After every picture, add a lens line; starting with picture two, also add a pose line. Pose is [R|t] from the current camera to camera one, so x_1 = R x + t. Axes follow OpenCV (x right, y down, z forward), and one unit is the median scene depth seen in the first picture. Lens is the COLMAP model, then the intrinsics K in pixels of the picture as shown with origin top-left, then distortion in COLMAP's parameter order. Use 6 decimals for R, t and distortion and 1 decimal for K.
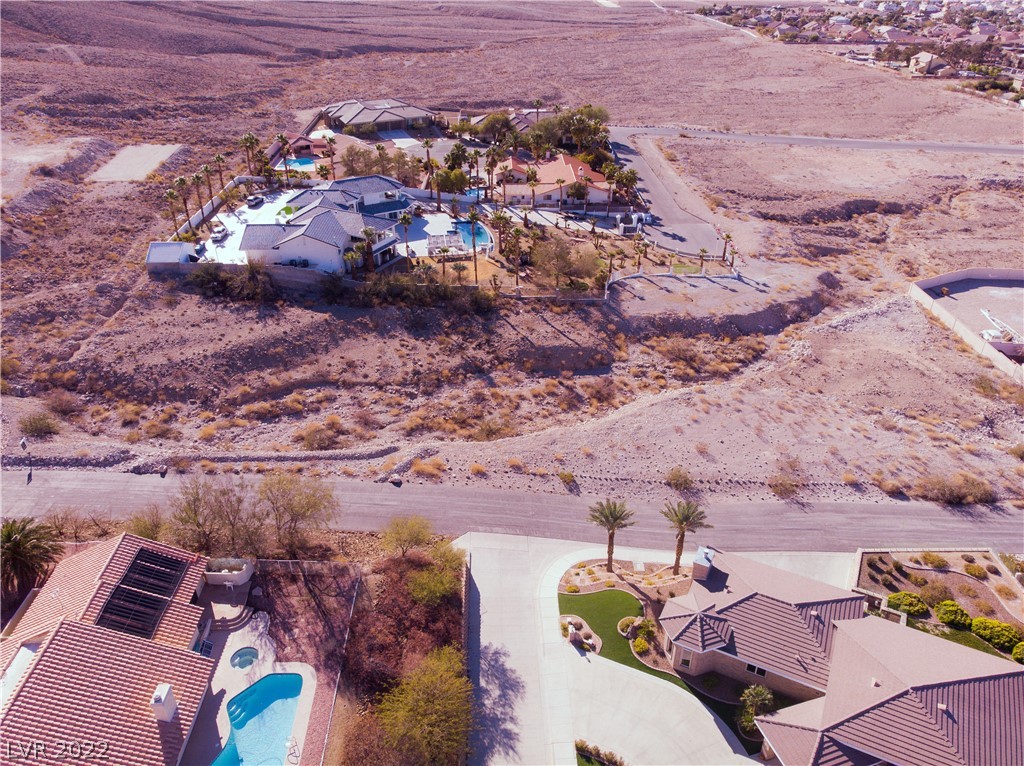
lens RADIAL K [[752.5, 0, 513.2], [0, 752.5, 379.0], [0, 0, 1]] dist [-0.006853, 0.019473]
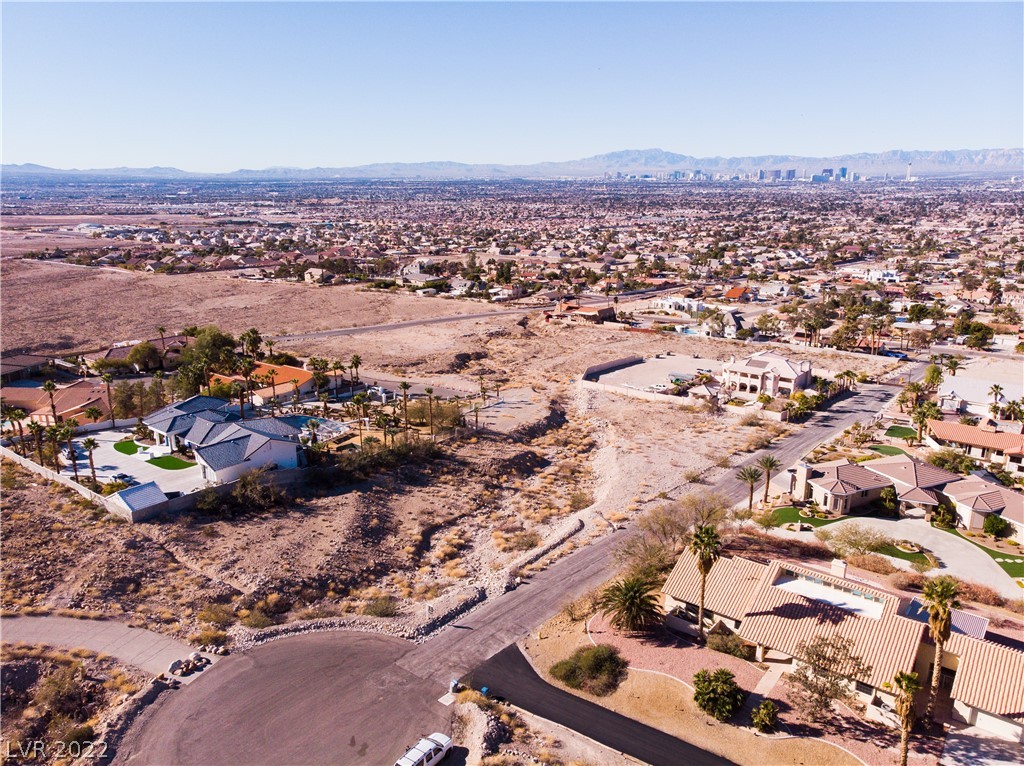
lens RADIAL K [[752.5, 0, 513.2], [0, 752.5, 379.0], [0, 0, 1]] dist [-0.006853, 0.019473]
pose [[0.637889, -0.193543, 0.745412, -0.833503], [0.394009, 0.913656, -0.099947, -0.034996], [-0.661706, 0.357454, 0.659069, 0.079466]]
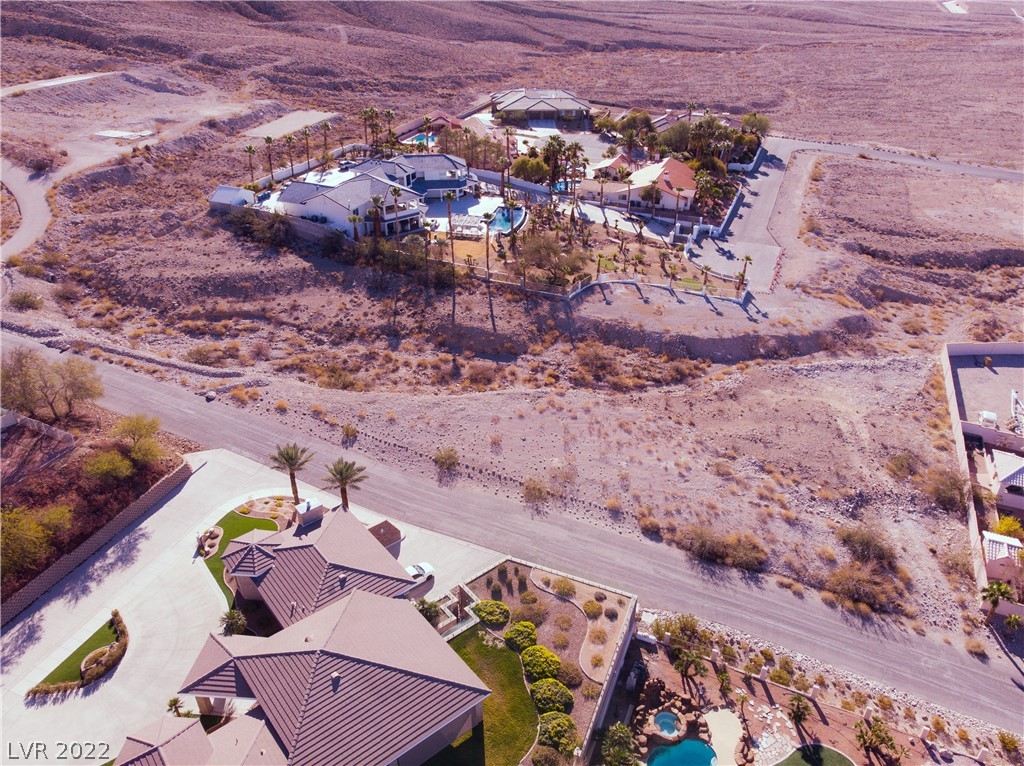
lens RADIAL K [[752.5, 0, 513.2], [0, 752.5, 379.0], [0, 0, 1]] dist [-0.006853, 0.019473]
pose [[0.913970, 0.209568, -0.347476, 0.450760], [-0.208296, 0.977186, 0.041472, -0.026169], [0.348240, 0.034473, 0.936771, 0.039146]]
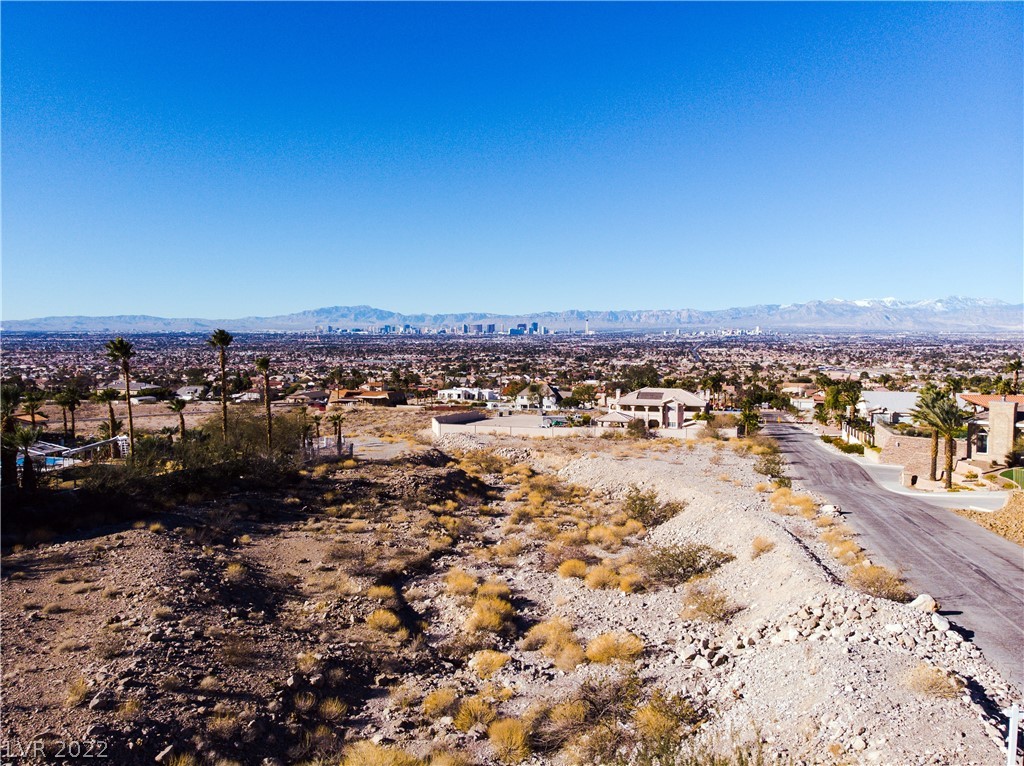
lens RADIAL K [[748.7, 0, 524.2], [0, 748.7, 382.6], [0, 0, 1]] dist [-0.011625, -0.004635]
pose [[0.297781, -0.055481, 0.953021, -0.536922], [0.487160, 0.867368, -0.101724, -0.011095], [-0.820976, 0.494564, 0.285314, 0.649127]]
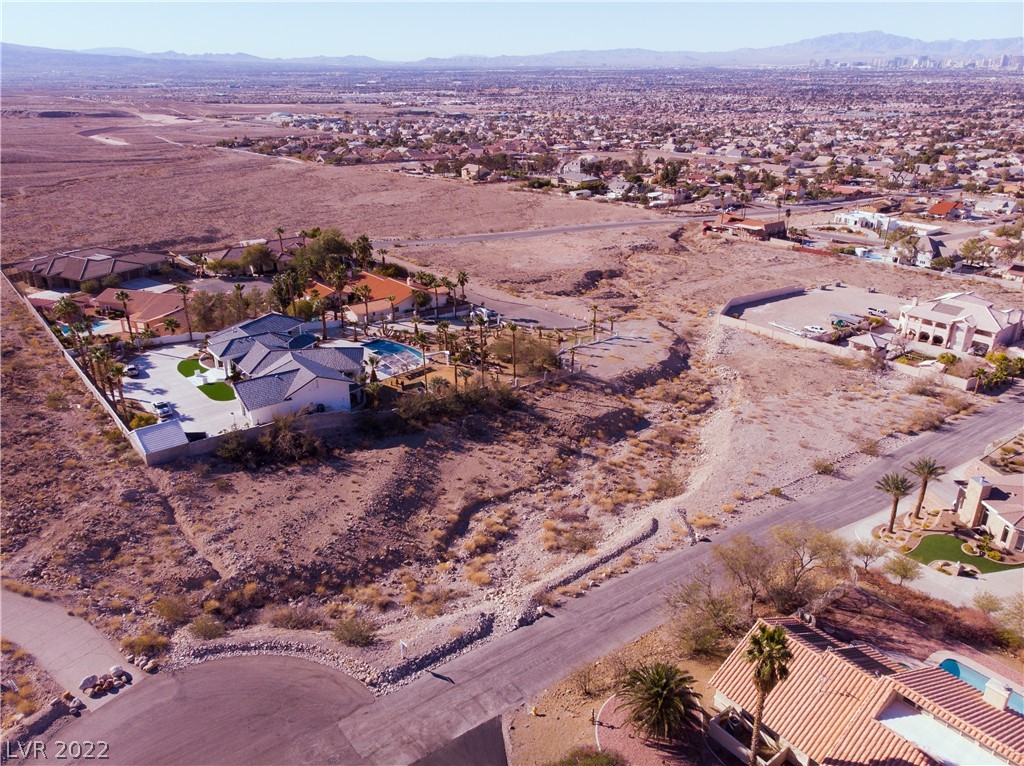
lens RADIAL K [[752.5, 0, 513.2], [0, 752.5, 379.0], [0, 0, 1]] dist [-0.006853, 0.019473]
pose [[0.798289, -0.226941, 0.557882, -0.608150], [0.307675, 0.949968, -0.053821, -0.069811], [-0.517756, 0.214611, 0.828173, 0.133466]]
